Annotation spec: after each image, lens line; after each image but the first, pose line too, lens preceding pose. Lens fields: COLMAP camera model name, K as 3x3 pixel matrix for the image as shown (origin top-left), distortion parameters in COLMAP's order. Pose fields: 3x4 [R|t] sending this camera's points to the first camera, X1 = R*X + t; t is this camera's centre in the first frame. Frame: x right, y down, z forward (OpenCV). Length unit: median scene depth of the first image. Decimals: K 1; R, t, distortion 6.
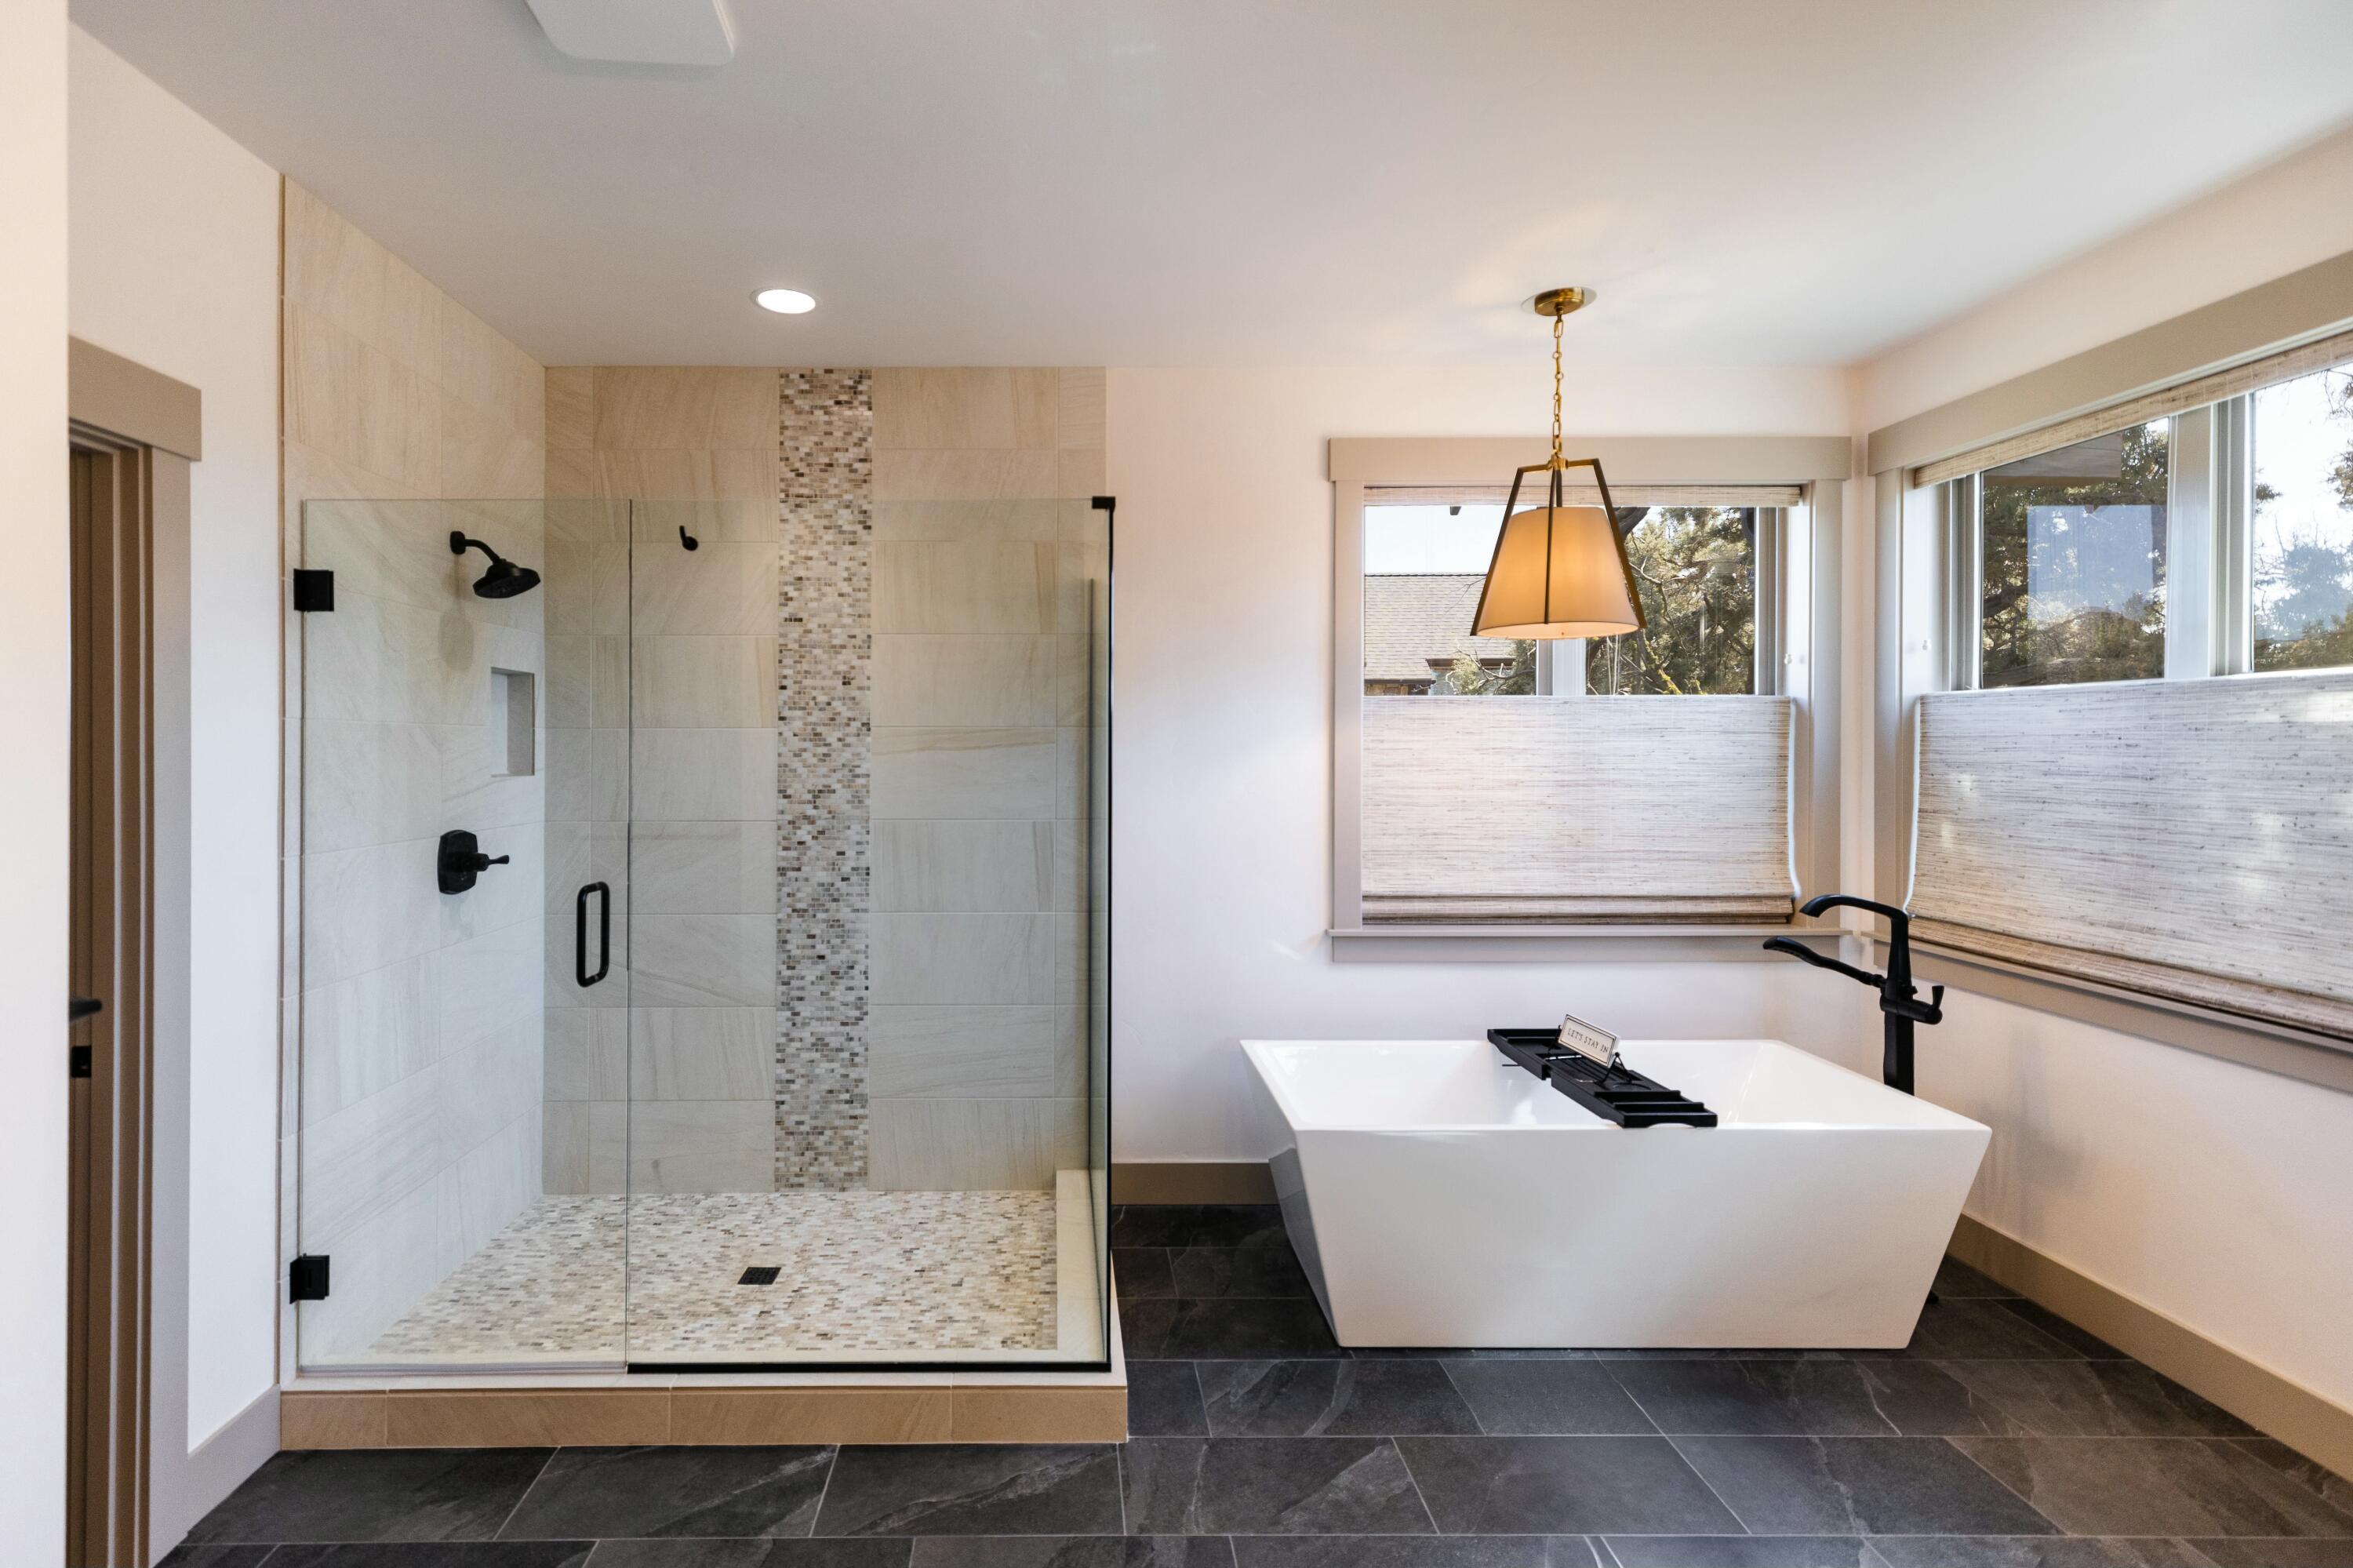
lens RADIAL K [[1054.7, 0, 1076.6], [0, 1054.7, 731.3], [0, 0, 1]] dist [0.001524, -0.000417]
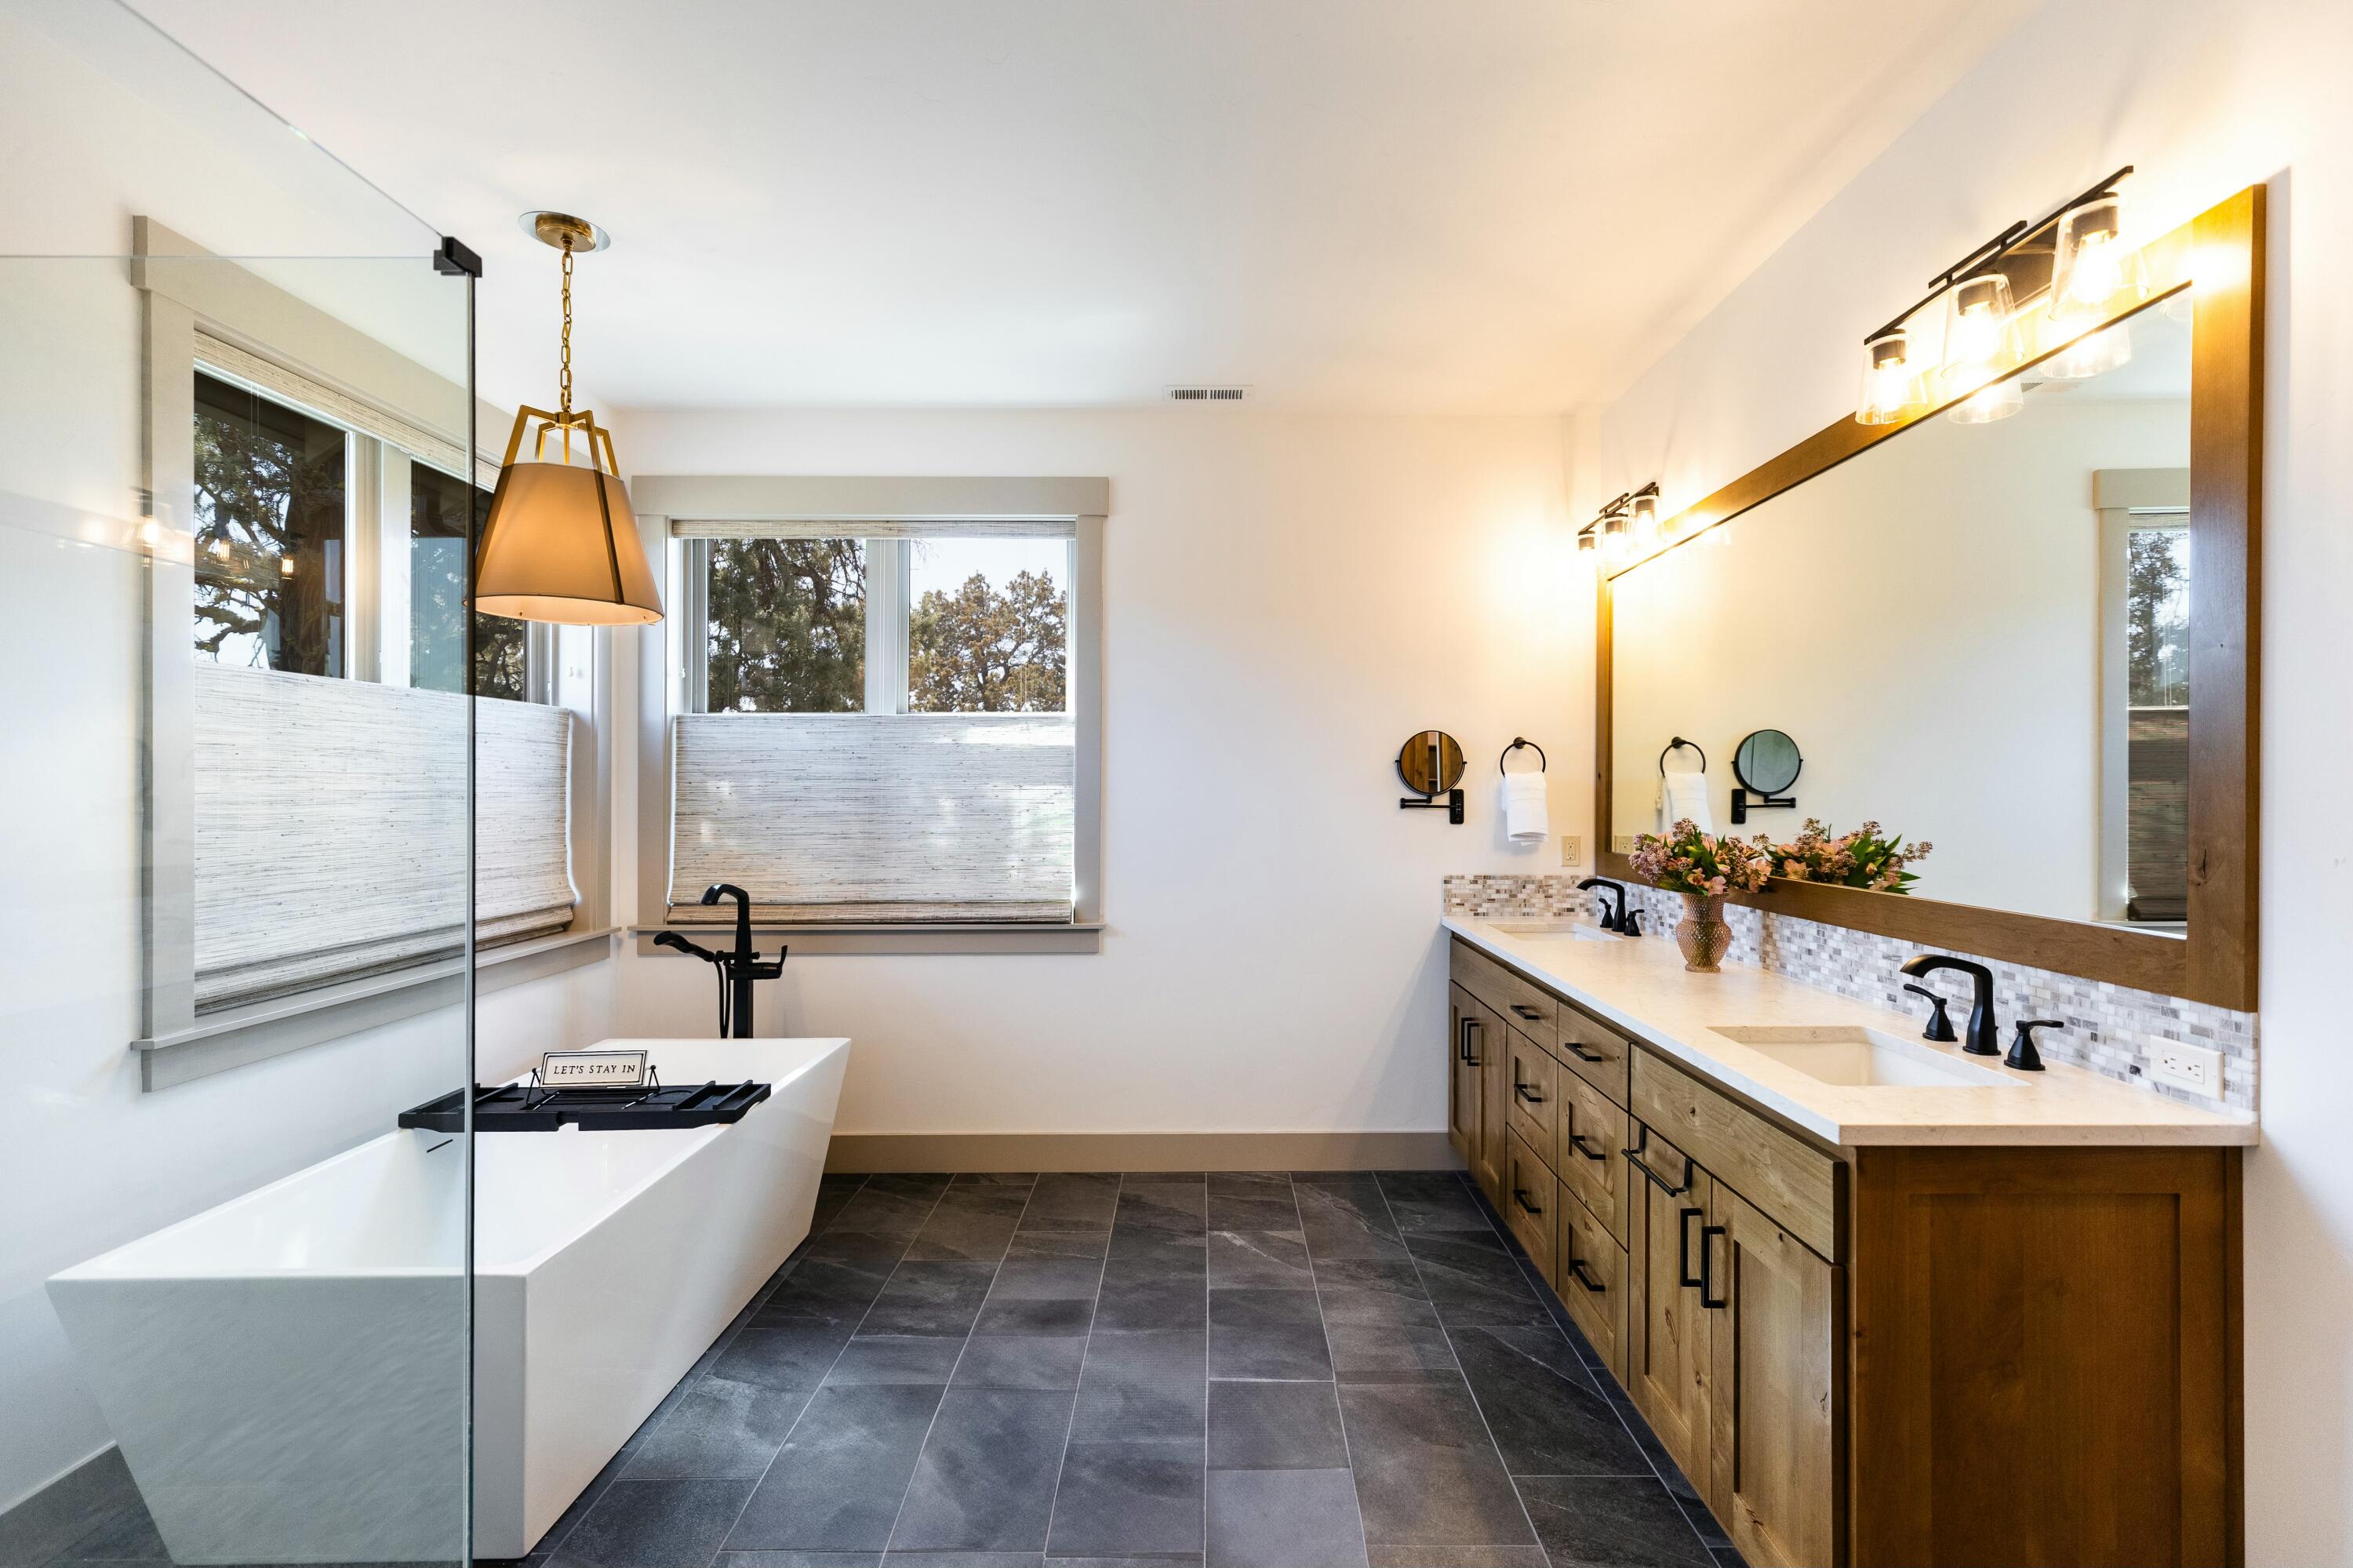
lens RADIAL K [[1064.6, 0, 1169.7], [0, 1064.6, 780.4], [0, 0, 1]] dist [0.004485, 0.000356]
pose [[0.033715, 0.006786, 0.999408, -0.402436], [-0.012963, 0.999896, -0.006352, 0.043070], [-0.999347, -0.012741, 0.033799, 0.463478]]
